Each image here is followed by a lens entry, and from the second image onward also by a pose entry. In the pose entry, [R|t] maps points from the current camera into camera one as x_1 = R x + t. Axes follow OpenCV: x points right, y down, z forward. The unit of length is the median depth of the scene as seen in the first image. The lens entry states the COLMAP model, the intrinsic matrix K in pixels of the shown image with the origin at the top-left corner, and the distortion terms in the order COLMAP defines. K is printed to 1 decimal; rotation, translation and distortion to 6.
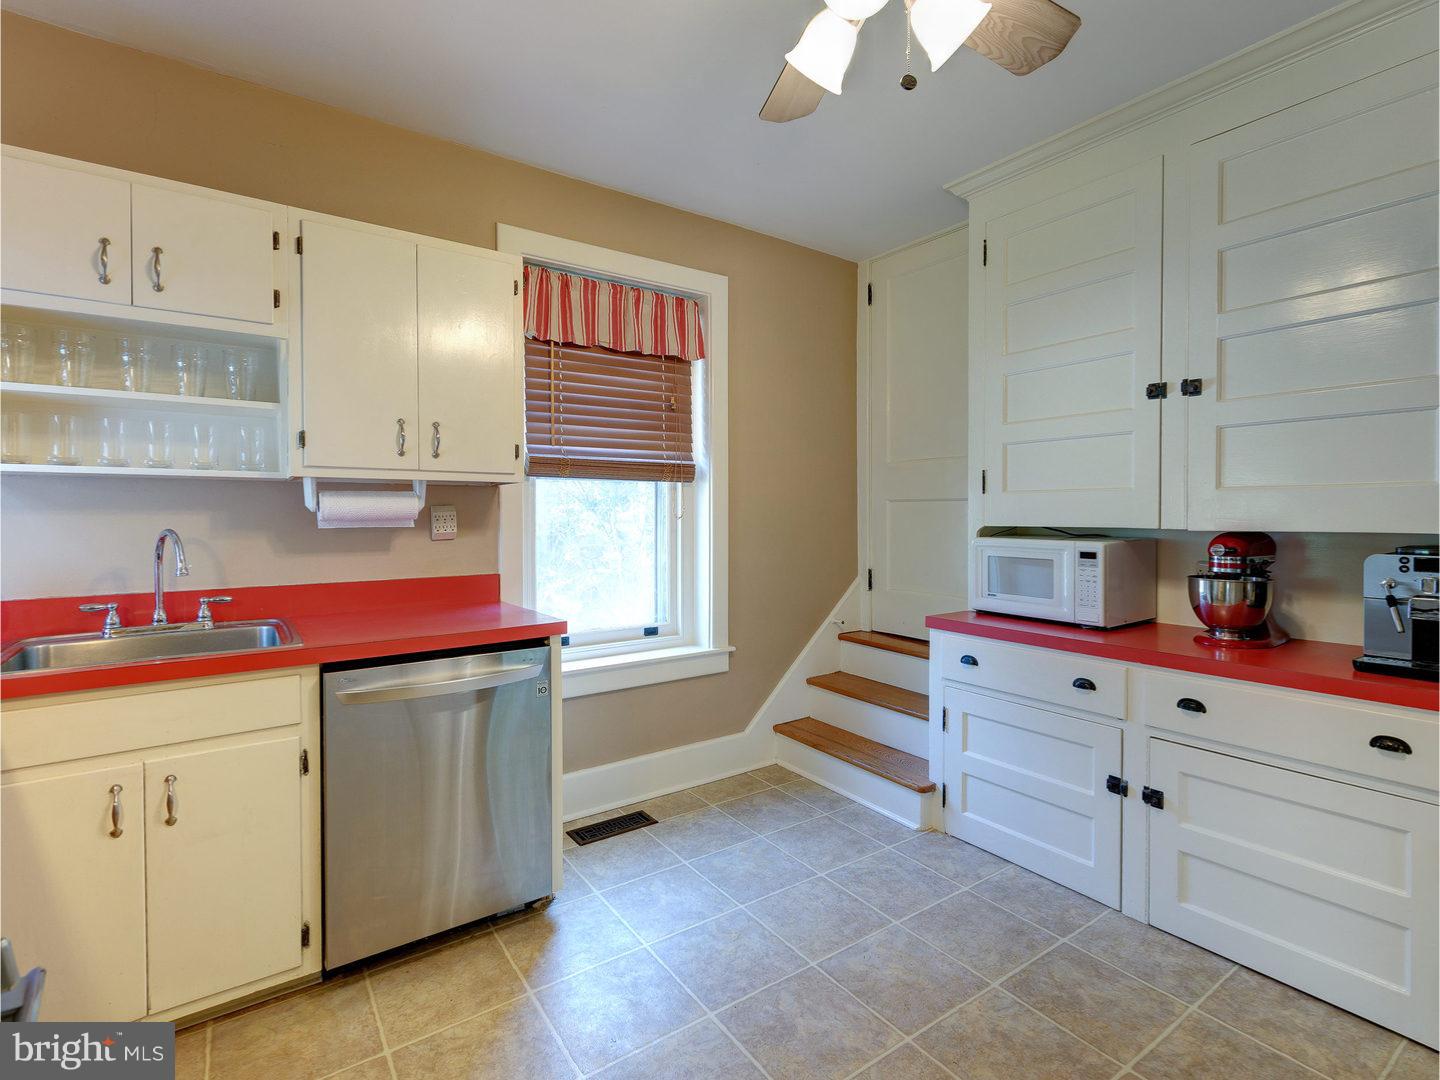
lens RADIAL K [[702.2, 0, 690.3], [0, 702.2, 520.4], [0, 0, 1]] dist [0.006635, -0.000506]
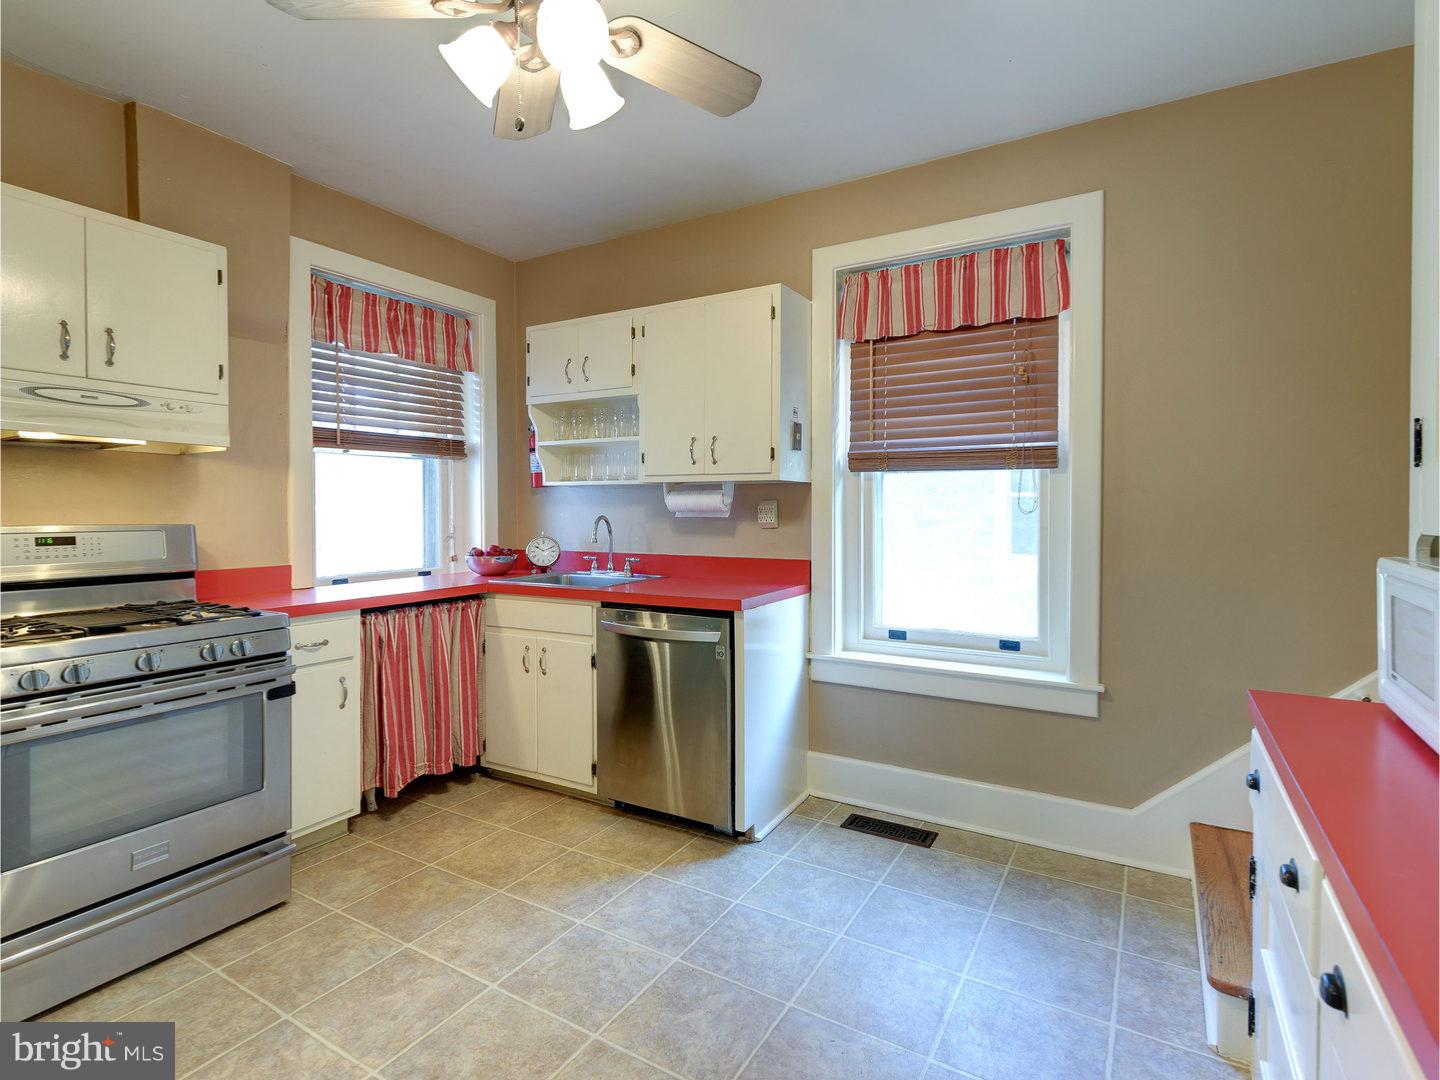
lens RADIAL K [[702.2, 0, 710.8], [0, 702.2, 512.3], [0, 0, 1]] dist [0.006635, -0.000506]
pose [[0.422424, 0.008937, -0.906354, 0.686813], [-0.008889, 0.999944, 0.005717, -0.006182], [0.906355, 0.005641, 0.422480, 0.377046]]
